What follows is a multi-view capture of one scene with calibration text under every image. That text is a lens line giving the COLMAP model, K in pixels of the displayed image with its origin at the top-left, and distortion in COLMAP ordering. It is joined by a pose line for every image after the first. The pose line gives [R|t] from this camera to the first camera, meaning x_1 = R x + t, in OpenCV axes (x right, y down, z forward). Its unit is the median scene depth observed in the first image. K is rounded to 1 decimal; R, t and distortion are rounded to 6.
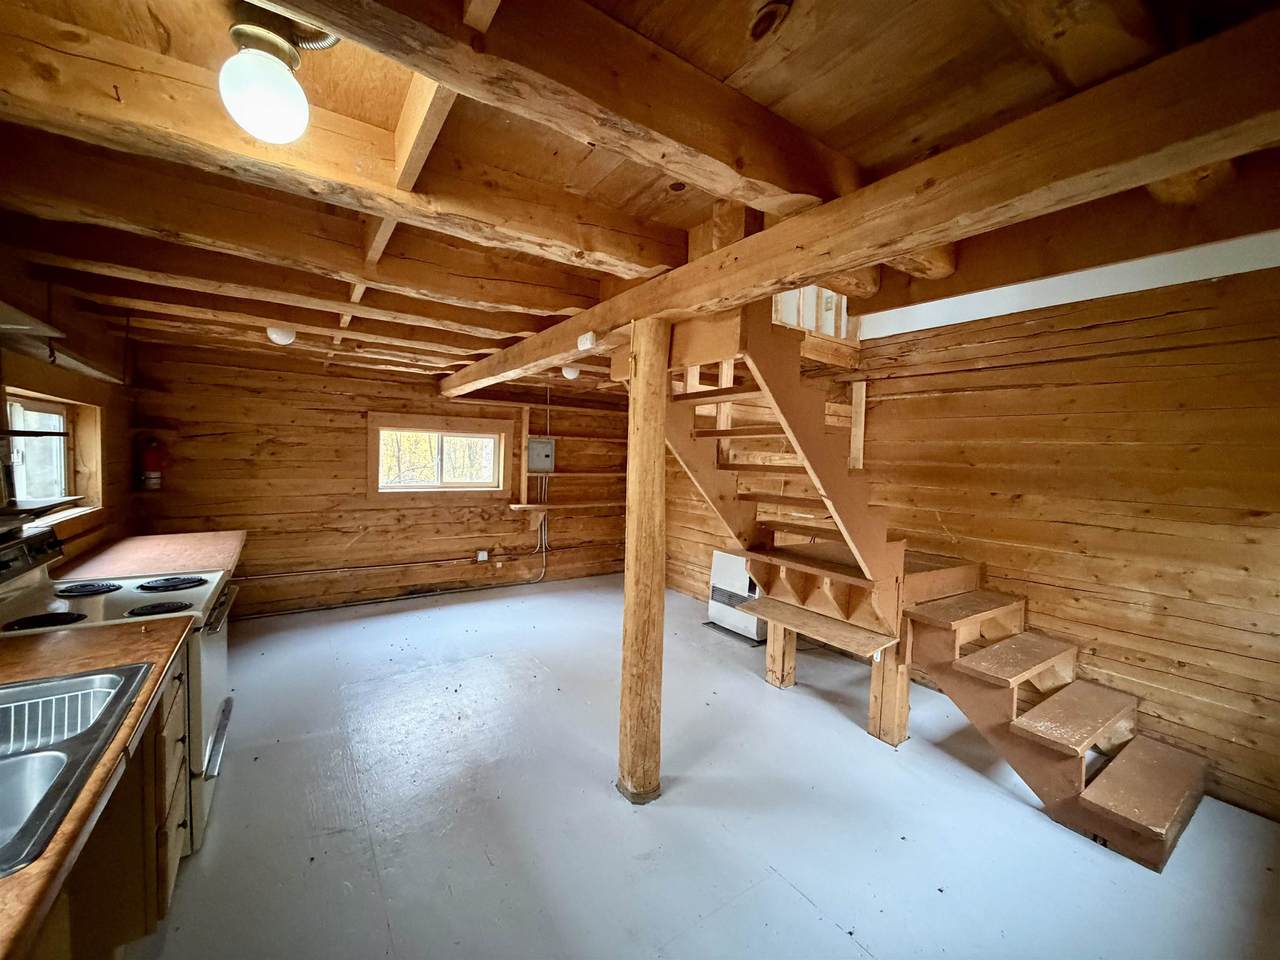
lens RADIAL K [[506.4, 0, 640.0], [0, 506.4, 480.0], [0, 0, 1]] dist [0.001281, 0.000129]
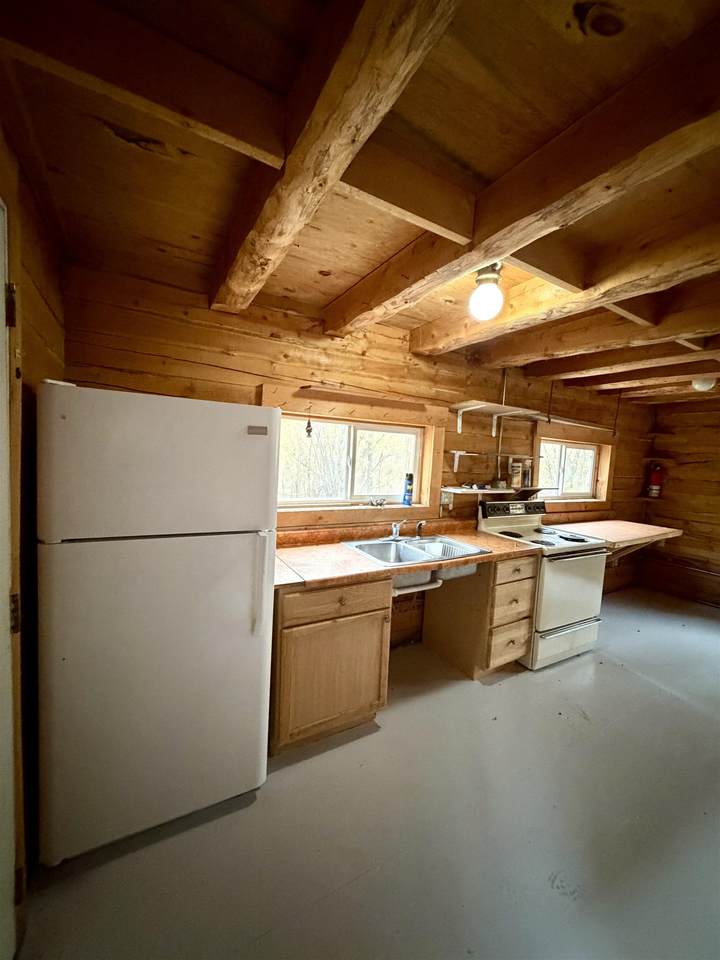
lens RADIAL K [[379.8, 0, 360.0], [0, 379.8, 480.0], [0, 0, 1]] dist [0.001281, 0.000129]
pose [[-0.072962, 0.040981, -0.996492, 0.360920], [-0.105489, 0.993234, 0.048571, 0.007677], [0.991740, 0.108663, -0.068145, 0.220966]]
